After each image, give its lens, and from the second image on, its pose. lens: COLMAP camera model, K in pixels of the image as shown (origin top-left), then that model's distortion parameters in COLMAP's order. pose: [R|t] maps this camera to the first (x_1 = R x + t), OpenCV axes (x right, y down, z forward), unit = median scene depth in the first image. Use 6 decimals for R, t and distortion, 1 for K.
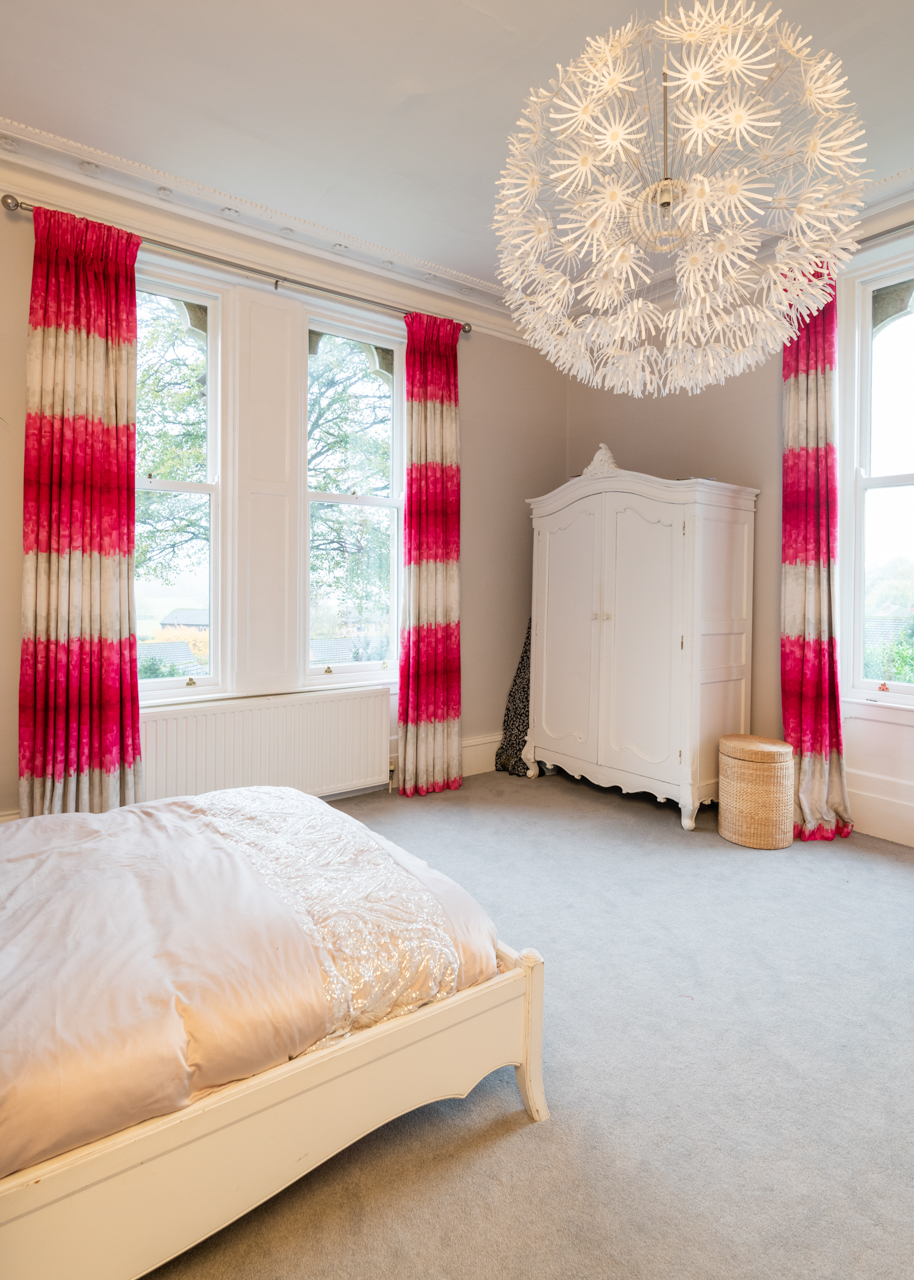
lens RADIAL K [[679.7, 0, 455.7], [0, 679.7, 590.9], [0, 0, 1]] dist [0.001416, 0.000315]
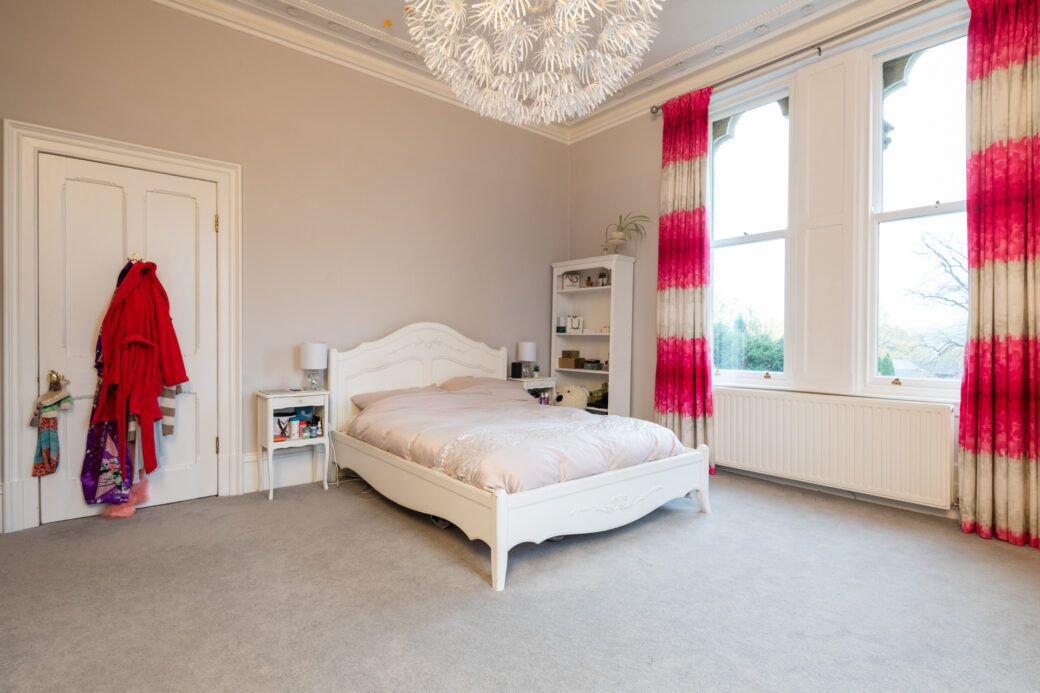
lens RADIAL K [[515.9, 0, 520.0], [0, 515.9, 346.5], [0, 0, 1]] dist [-0.000539, -0.001470]
pose [[0.068601, 0.013874, -0.997548, 0.693101], [-0.013380, 0.999826, 0.012986, 0.075844], [0.997554, 0.012456, 0.068775, 0.466418]]
